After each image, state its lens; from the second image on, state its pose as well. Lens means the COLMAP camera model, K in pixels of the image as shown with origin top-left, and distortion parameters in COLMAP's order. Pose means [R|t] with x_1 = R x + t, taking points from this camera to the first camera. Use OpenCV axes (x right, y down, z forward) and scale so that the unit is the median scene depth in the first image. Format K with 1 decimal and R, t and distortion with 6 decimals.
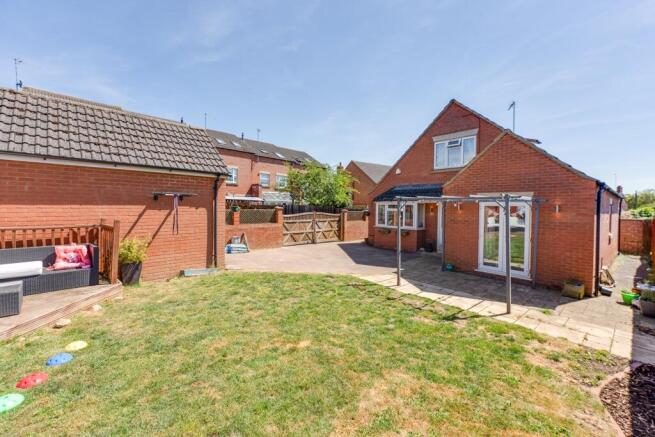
lens RADIAL K [[270.5, 0, 326.0], [0, 270.5, 212.3], [0, 0, 1]] dist [-0.009814, -0.000894]
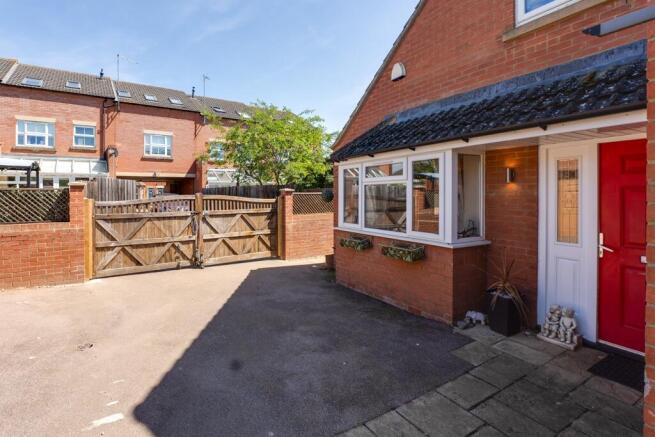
lens RADIAL K [[295.2, 0, 292.3], [0, 295.2, 201.2], [0, 0, 1]] dist [0.001147, -0.000189]
pose [[0.967904, -0.016730, -0.250761, 0.248359], [0.015909, 0.999859, -0.005301, 0.017033], [0.250814, 0.001141, 0.968035, 0.650674]]
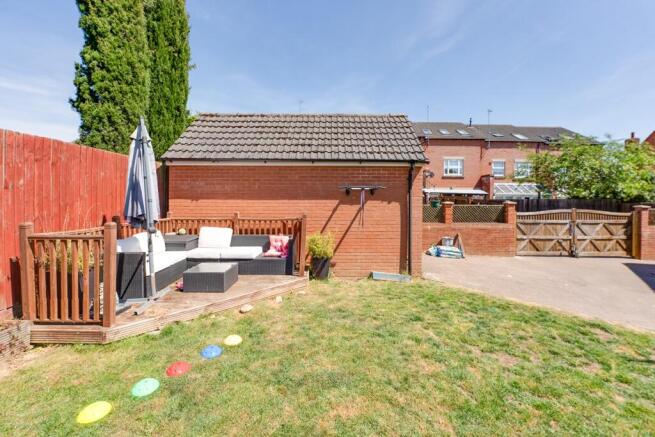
lens RADIAL K [[269.2, 0, 337.0], [0, 269.2, 201.0], [0, 0, 1]] dist [-0.019449, 0.002648]
pose [[0.701620, -0.007392, -0.712513, 0.014785], [-0.010739, 0.999723, -0.020946, -0.001078], [0.712471, 0.022348, 0.701346, 0.150947]]
